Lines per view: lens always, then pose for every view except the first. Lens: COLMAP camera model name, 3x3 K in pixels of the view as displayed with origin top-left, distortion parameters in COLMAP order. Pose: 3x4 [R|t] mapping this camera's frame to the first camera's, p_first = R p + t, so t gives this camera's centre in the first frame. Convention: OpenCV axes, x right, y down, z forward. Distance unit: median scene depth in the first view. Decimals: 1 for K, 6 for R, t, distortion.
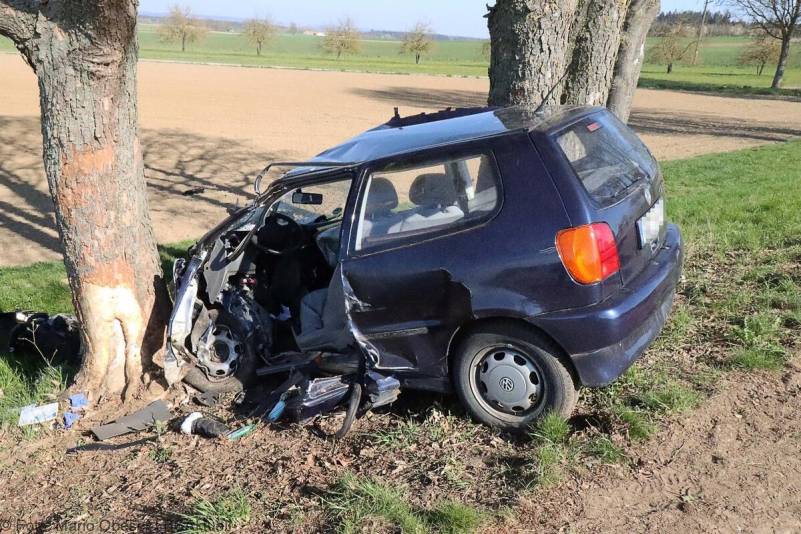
lens RADIAL K [[683.4, 0, 394.5], [0, 683.4, 267.1], [0, 0, 1]] dist [0.036628, -0.021761]
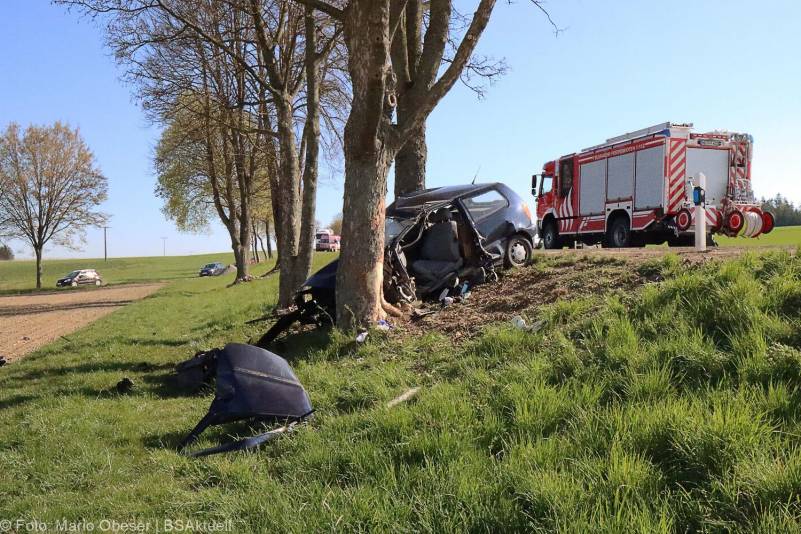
lens RADIAL K [[719.2, 0, 406.6], [0, 719.2, 265.4], [0, 0, 1]] dist [0.009456, 0.023430]
pose [[0.412085, -0.063305, 0.908944, -0.205837], [0.340457, 0.936023, -0.089161, 0.022086], [-0.845148, 0.346198, 0.407274, 0.003103]]
